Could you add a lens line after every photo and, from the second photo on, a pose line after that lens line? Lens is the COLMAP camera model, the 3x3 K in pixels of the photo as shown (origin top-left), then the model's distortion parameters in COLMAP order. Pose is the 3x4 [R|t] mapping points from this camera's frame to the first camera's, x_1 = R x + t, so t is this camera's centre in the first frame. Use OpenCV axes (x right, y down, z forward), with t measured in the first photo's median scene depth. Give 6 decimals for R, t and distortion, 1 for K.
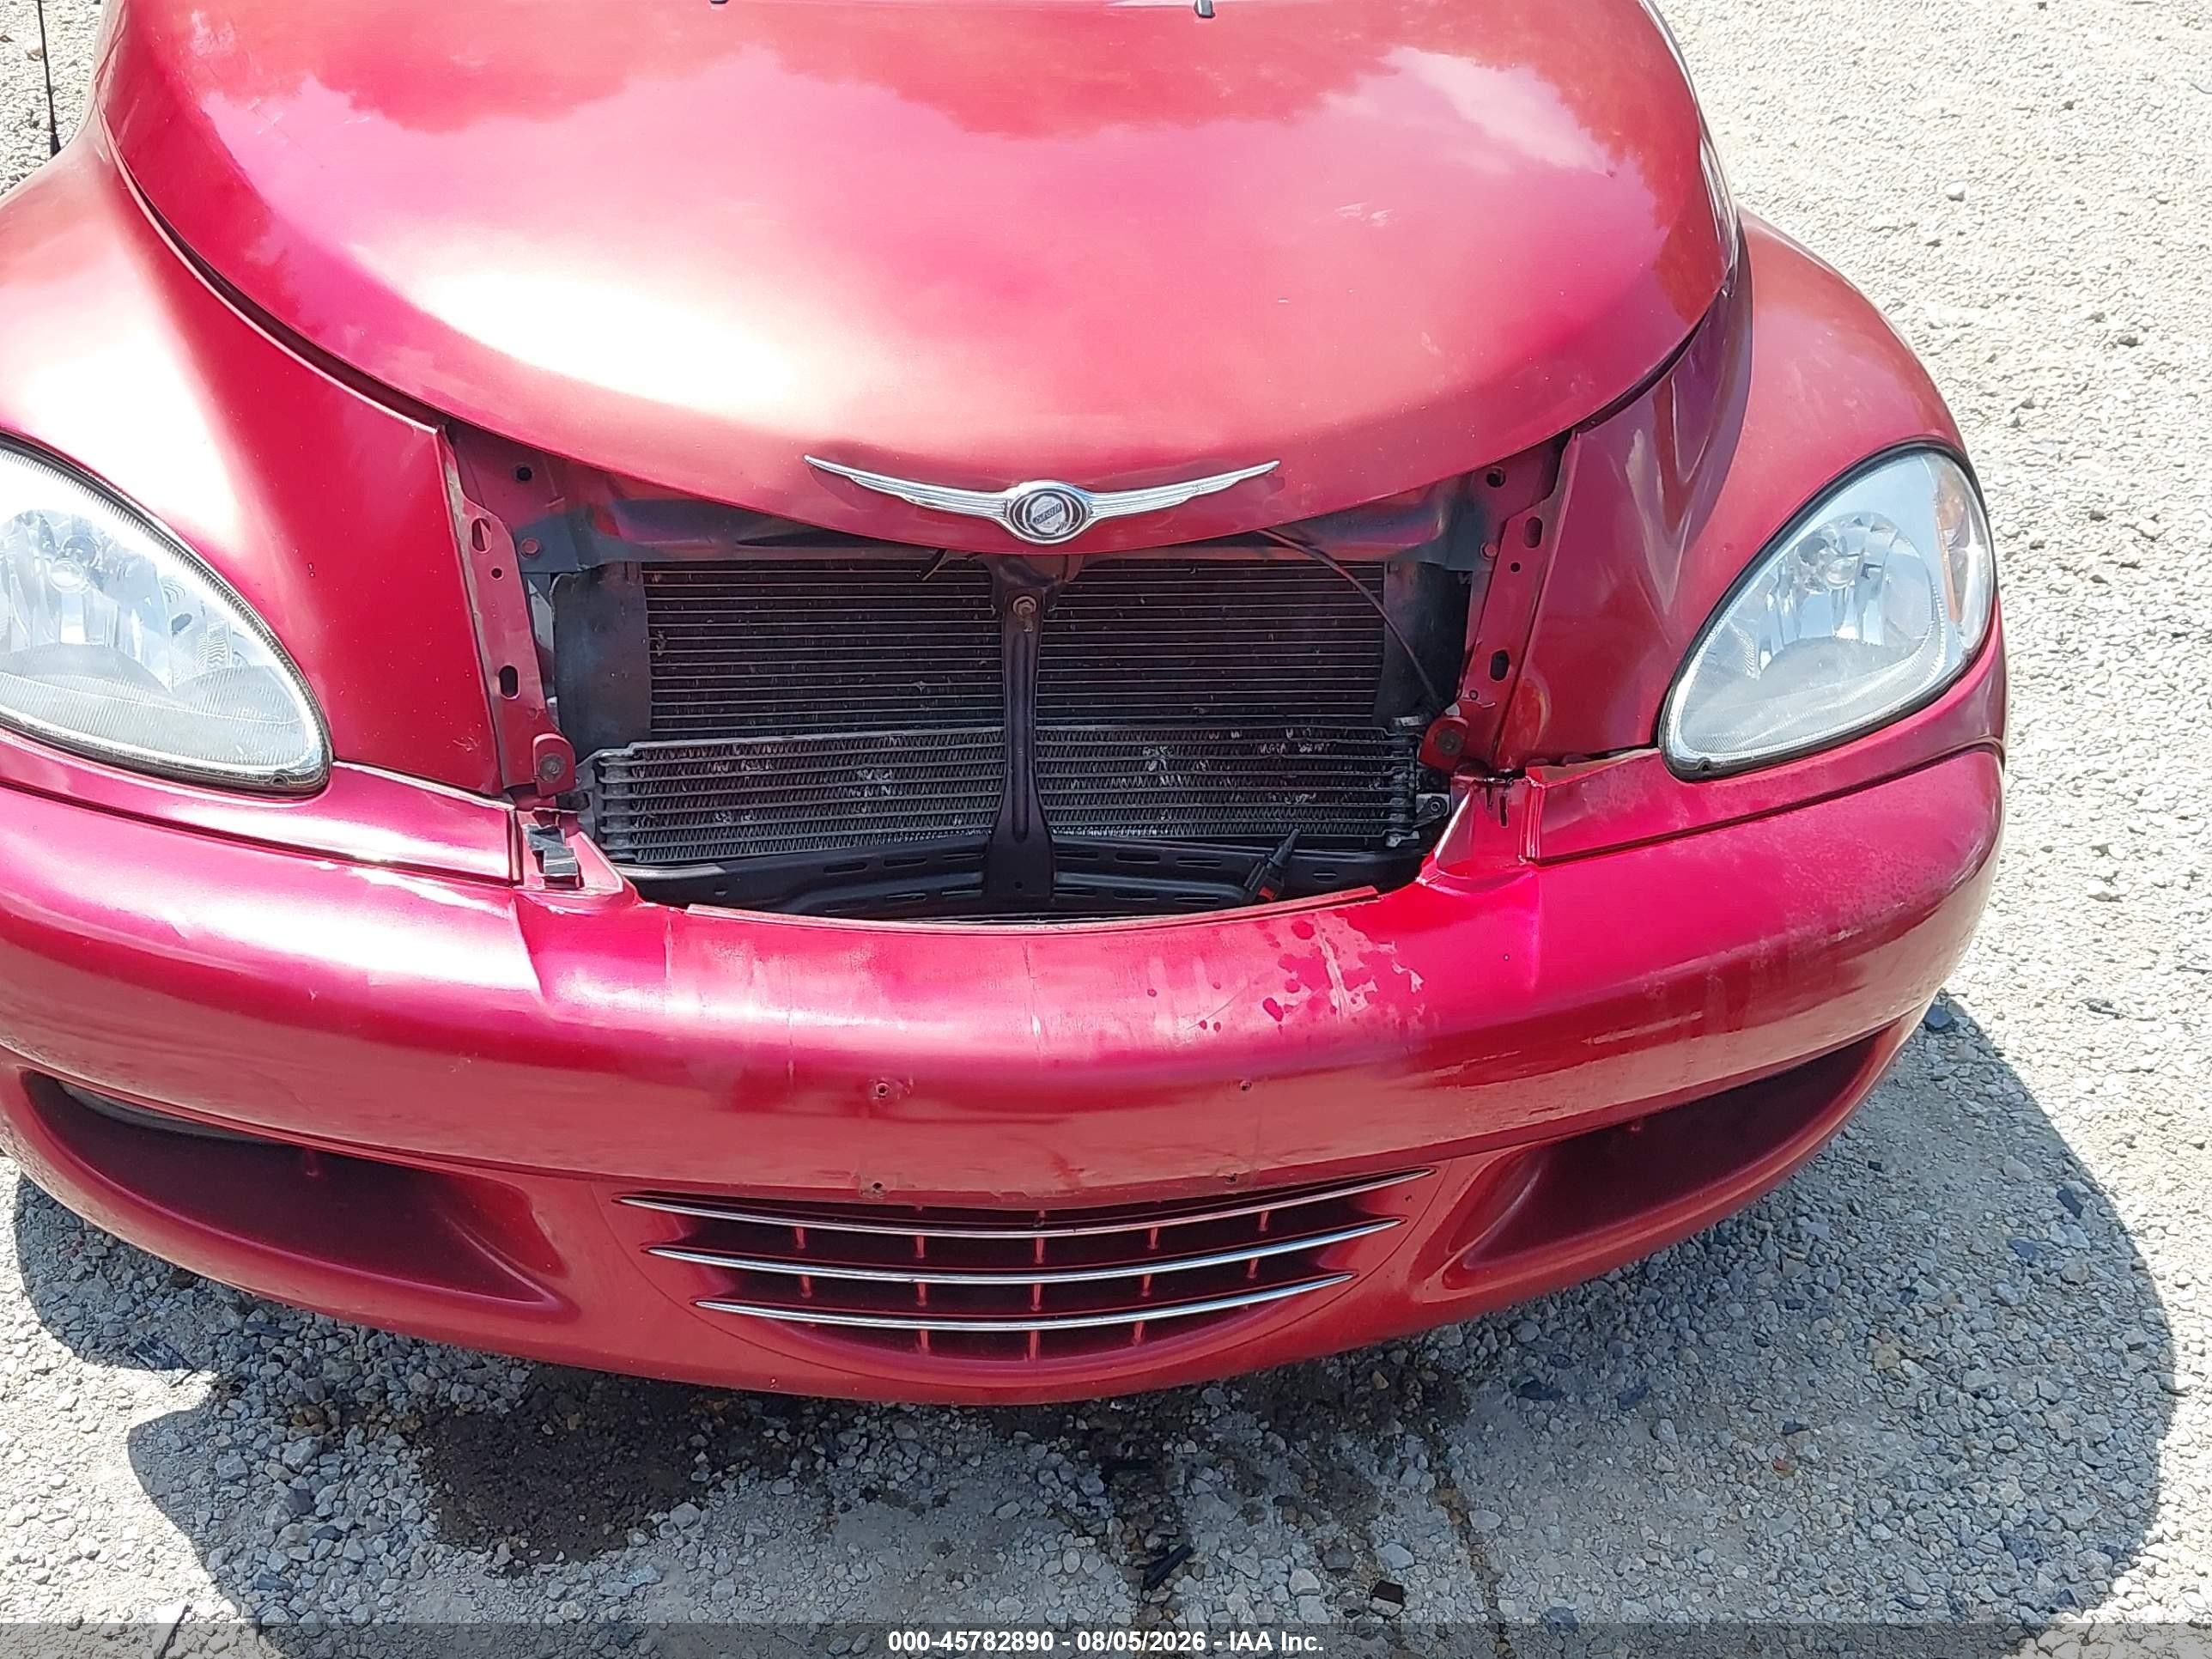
lens RADIAL K [[2678.6, 0, 1062.7], [0, 2678.6, 838.8], [0, 0, 1]] dist [0.271016, -0.929941]
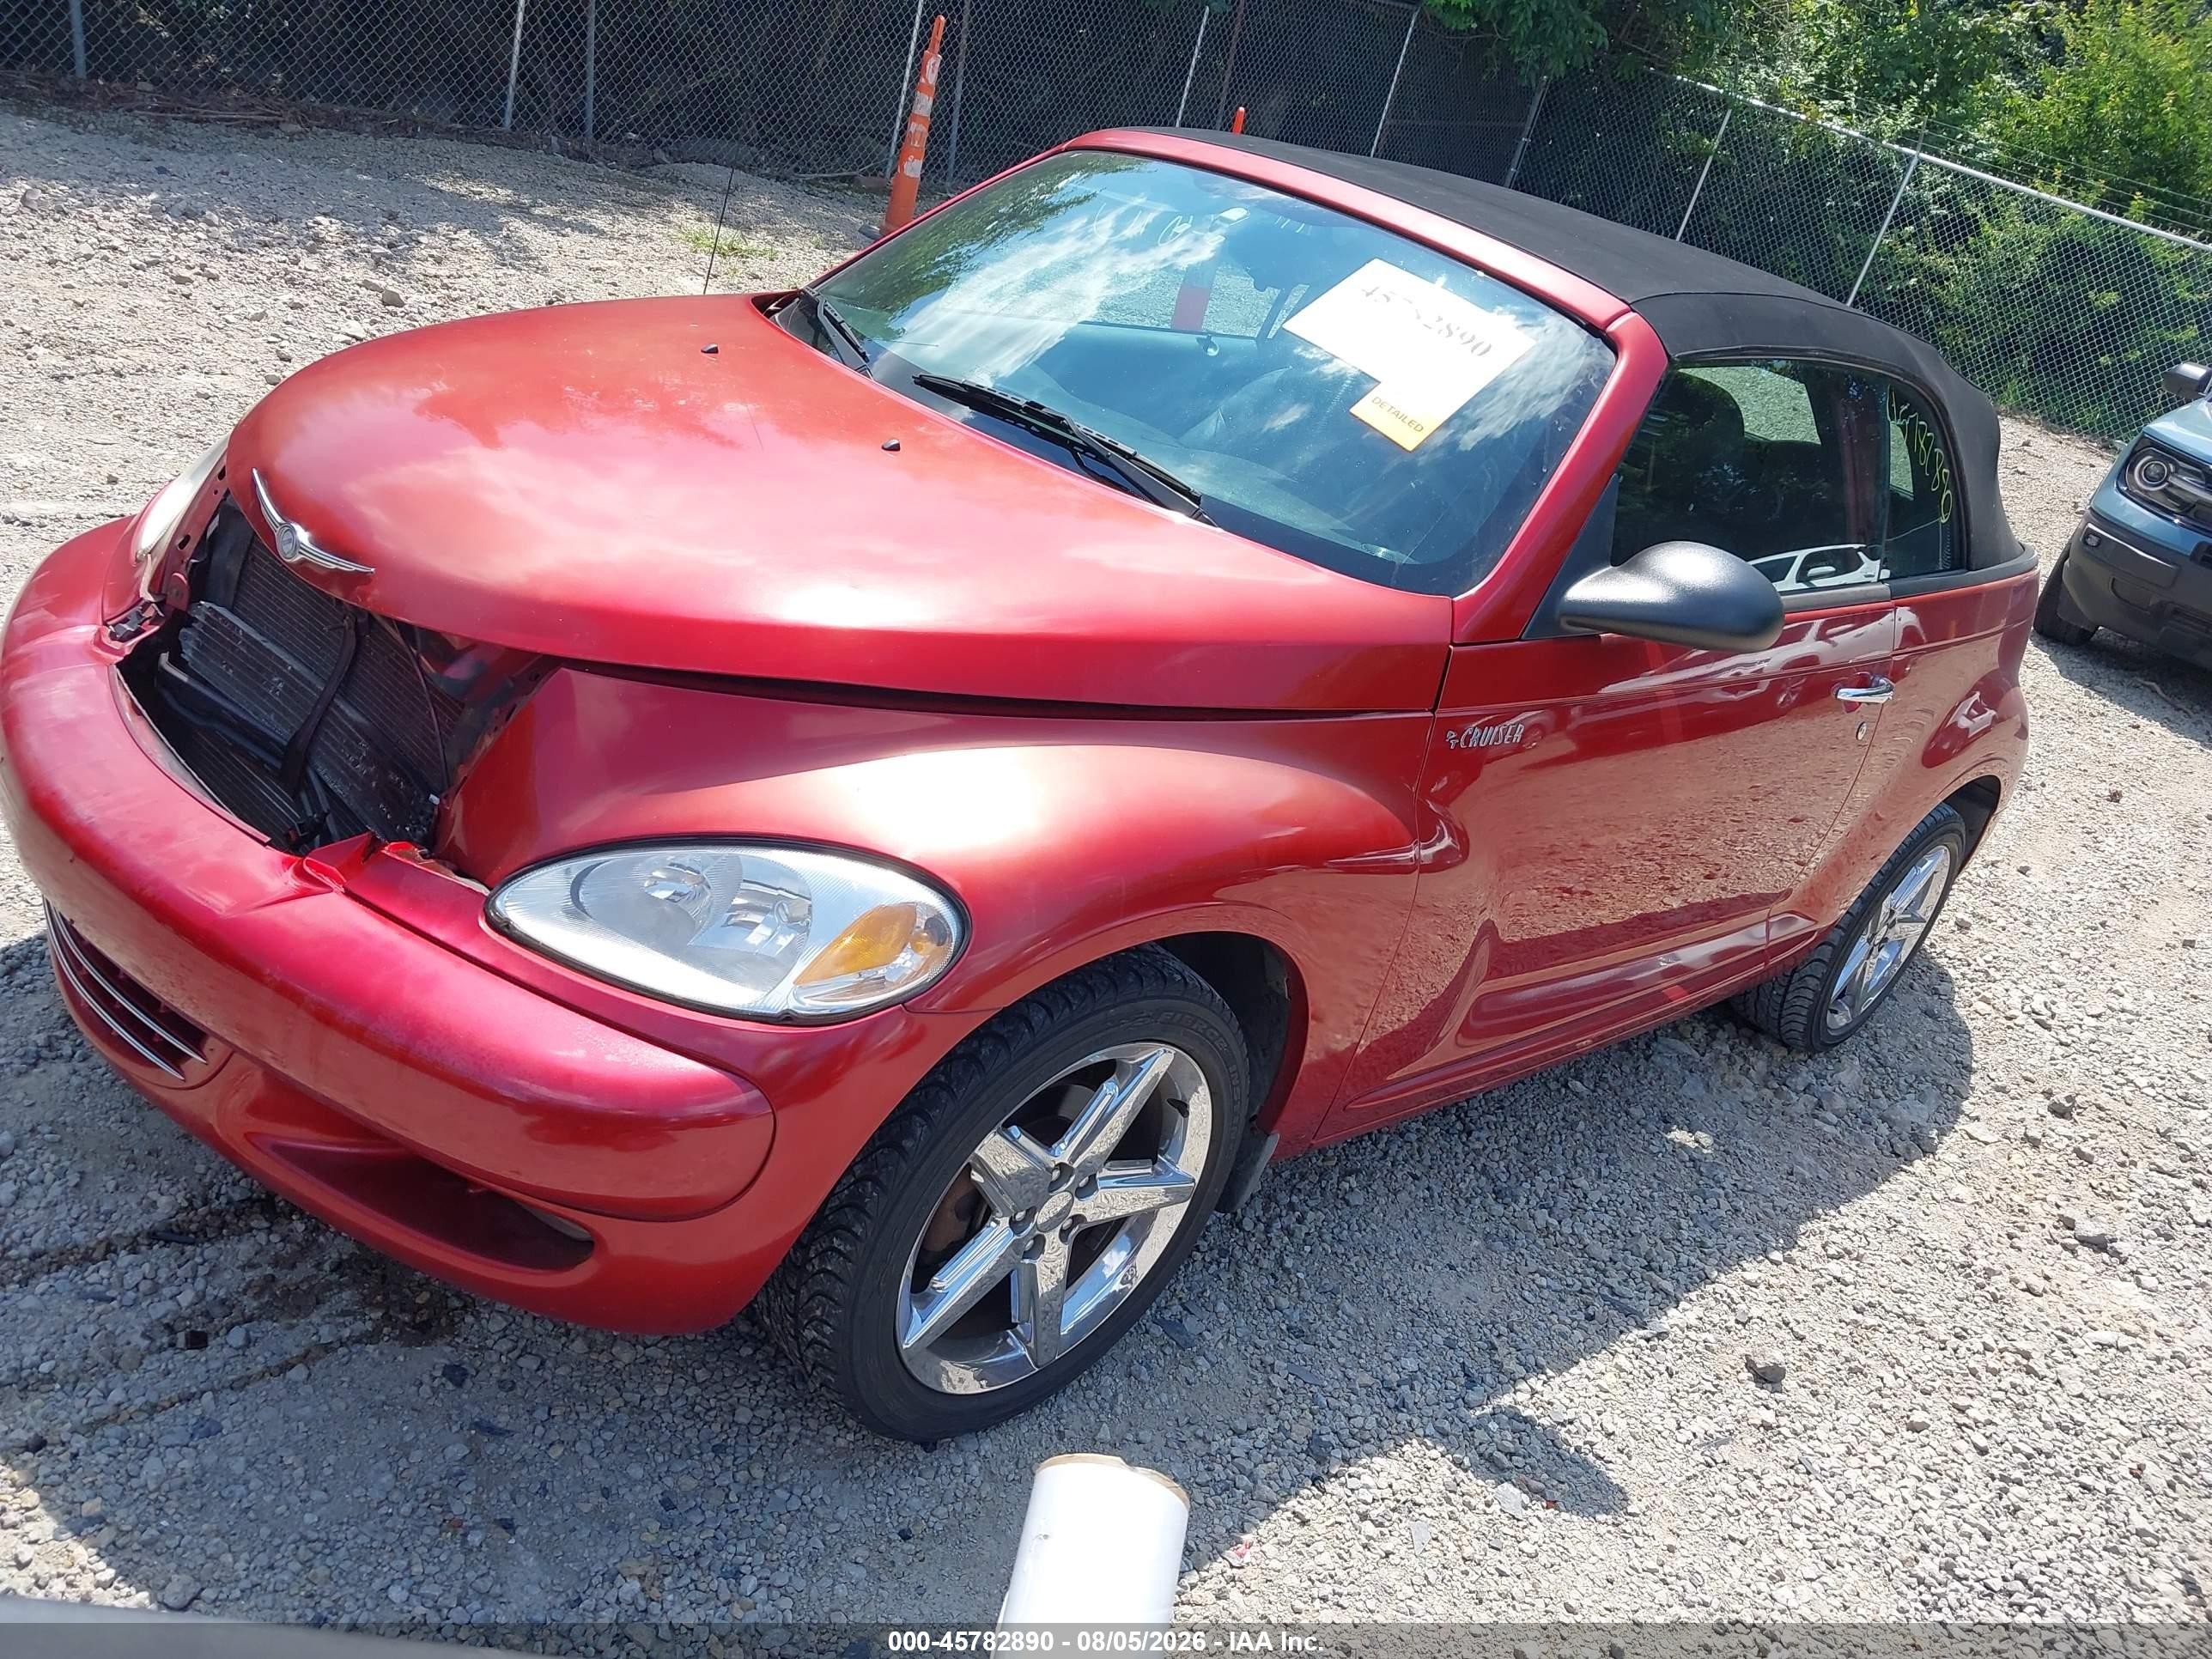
lens RADIAL K [[1937.1, 0, 1042.2], [0, 1937.1, 824.6], [0, 0, 1]] dist [0.003178, -0.047885]
pose [[0.547451, 0.391451, -0.739637, 1.028884], [-0.559528, 0.828455, 0.024316, -0.229379], [0.622275, 0.400536, 0.672566, 0.487093]]
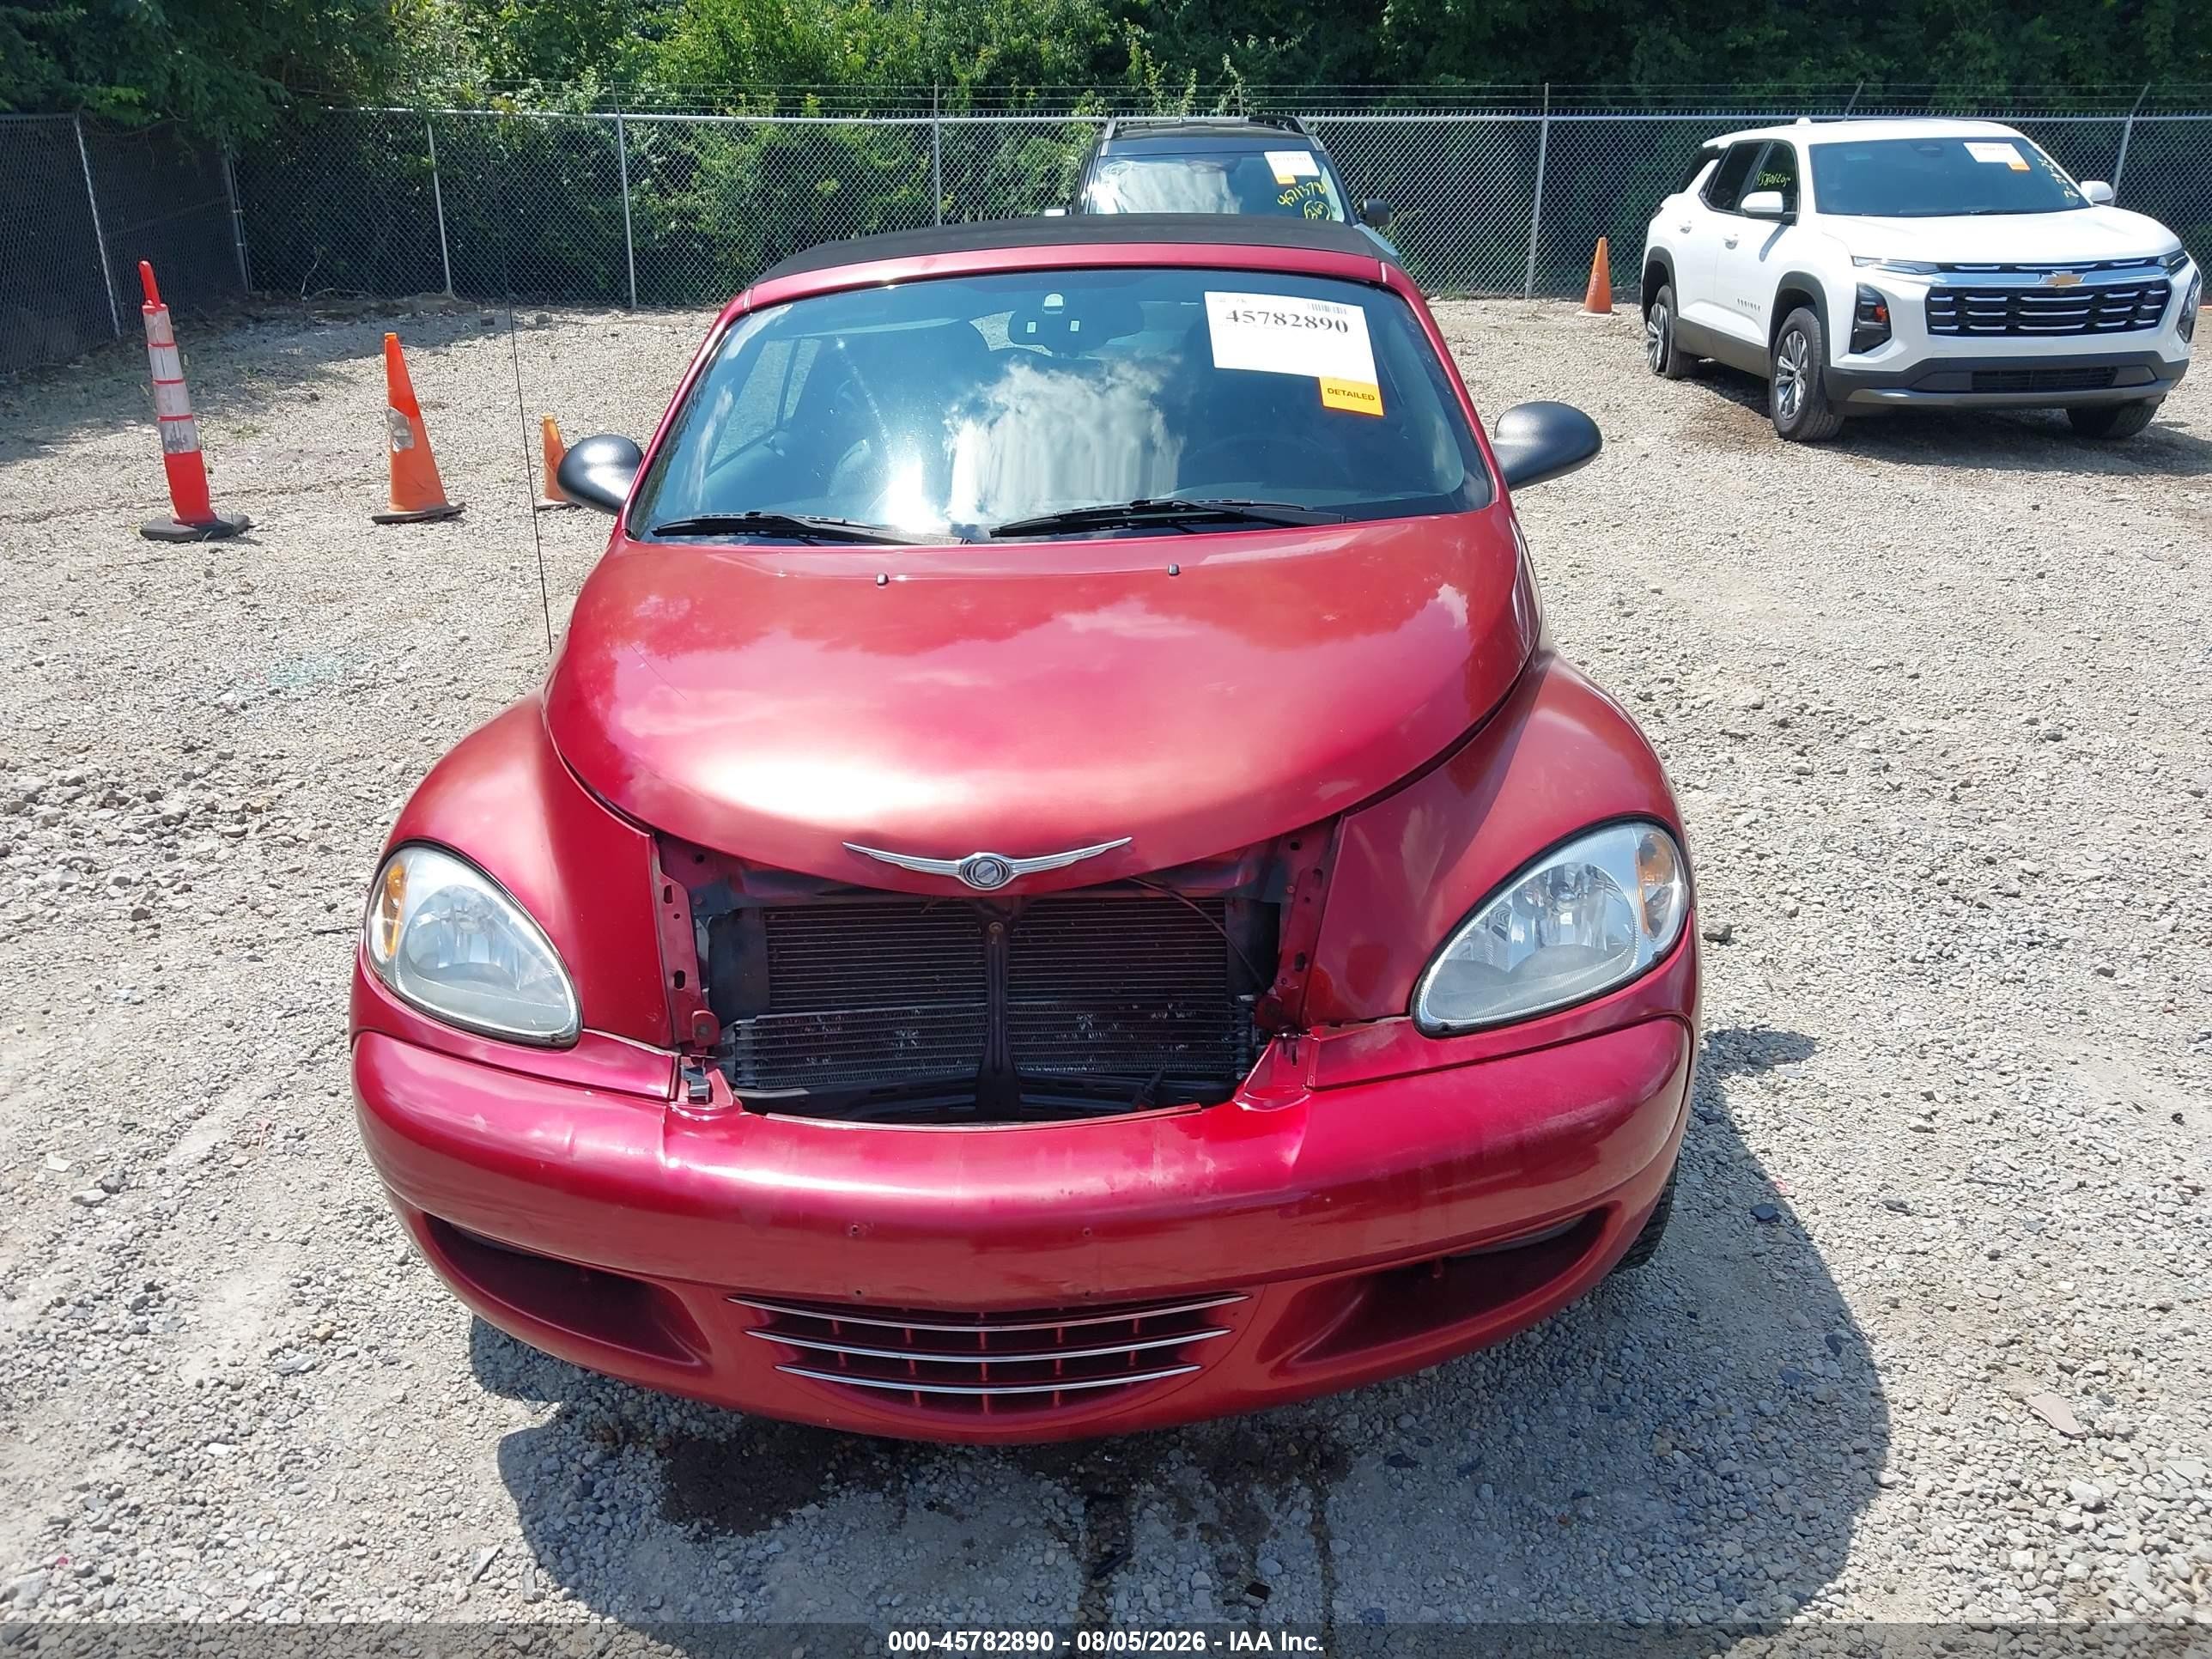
lens RADIAL K [[1898.0, 0, 1162.0], [0, 1898.0, 762.4], [0, 0, 1]] dist [0.008568, -0.017029]
pose [[0.974870, -0.036609, -0.219748, 0.310383], [-0.003785, 0.983541, -0.180645, 0.019258], [0.222744, 0.176937, 0.958686, -0.085269]]
